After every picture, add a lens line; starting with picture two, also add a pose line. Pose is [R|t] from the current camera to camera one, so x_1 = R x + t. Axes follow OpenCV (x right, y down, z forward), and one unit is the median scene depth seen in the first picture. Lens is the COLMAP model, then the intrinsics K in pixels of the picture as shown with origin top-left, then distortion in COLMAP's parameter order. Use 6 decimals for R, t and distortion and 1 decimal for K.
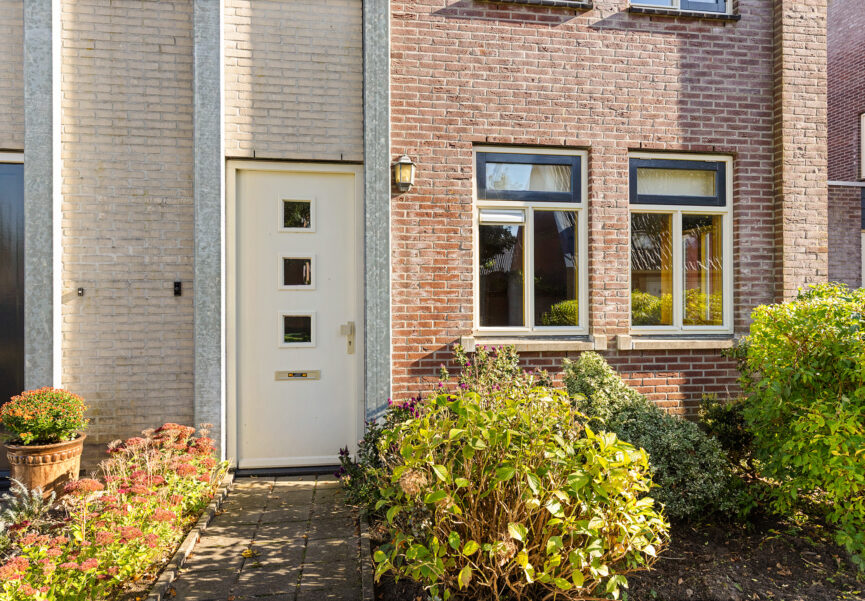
lens RADIAL K [[593.6, 0, 432.5], [0, 593.6, 300.5], [0, 0, 1]] dist [-0.001348, -0.000583]
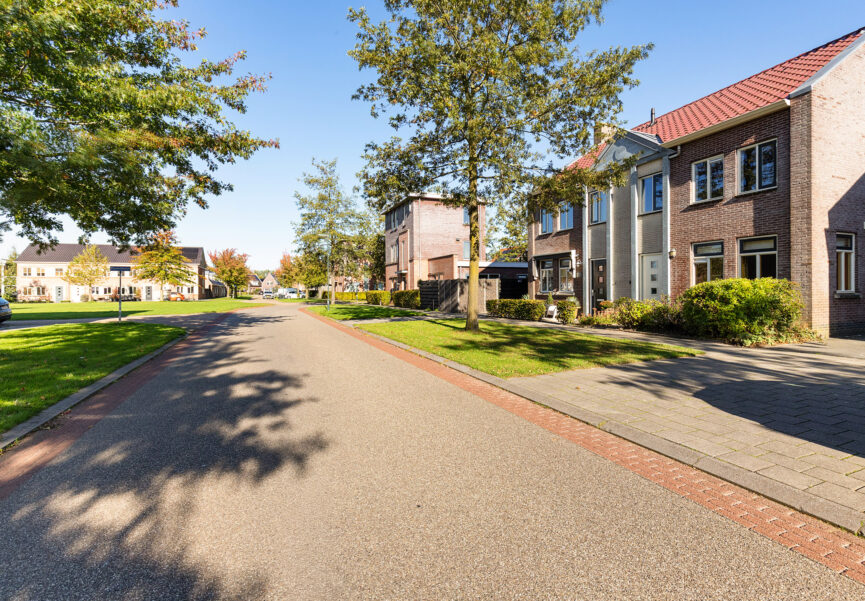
lens RADIAL K [[415.8, 0, 429.0], [0, 415.8, 293.1], [0, 0, 1]] dist [0.014040, -0.000899]
pose [[0.241963, 0.005464, -0.970270, 2.240333], [0.009503, 0.999923, 0.008000, 0.022304], [0.970239, -0.011156, 0.241893, -1.282532]]
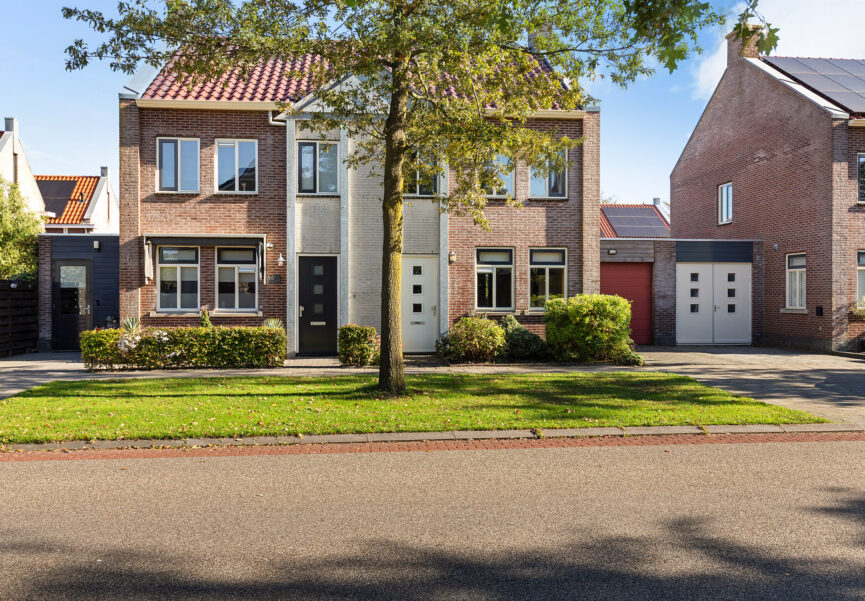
lens RADIAL K [[741.3, 0, 432.5], [0, 741.3, 300.5], [0, 0, 1]] dist [0.009149, 0.002821]
pose [[0.999177, -0.000771, -0.040555, 0.005181], [0.001013, 0.999982, 0.005950, -0.012425], [0.040549, -0.005986, 0.999160, -2.702141]]
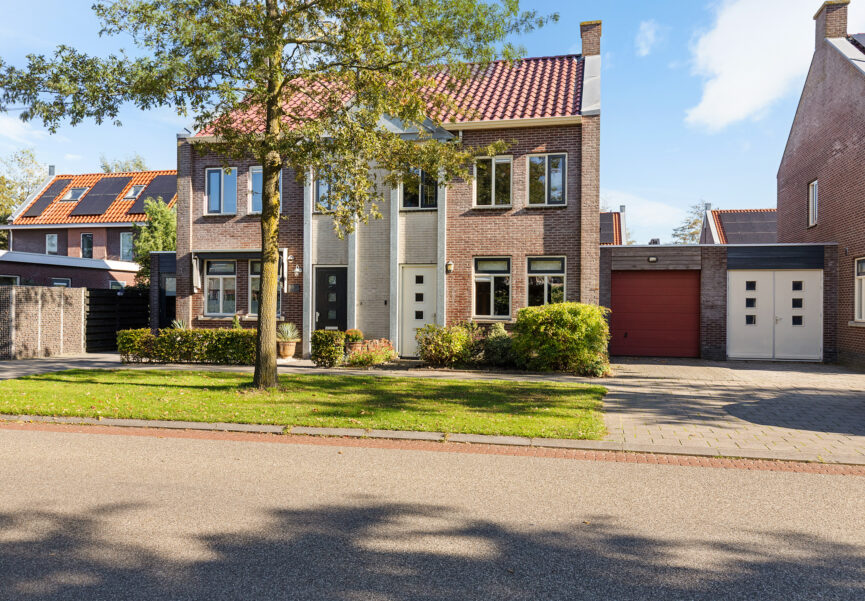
lens RADIAL K [[708.3, 0, 433.0], [0, 708.3, 310.1], [0, 0, 1]] dist [0.004028, -0.002454]
pose [[0.927028, 0.007536, -0.374918, 1.234649], [-0.006111, 0.999969, 0.004990, 0.001144], [0.374944, -0.002334, 0.927045, -2.444392]]
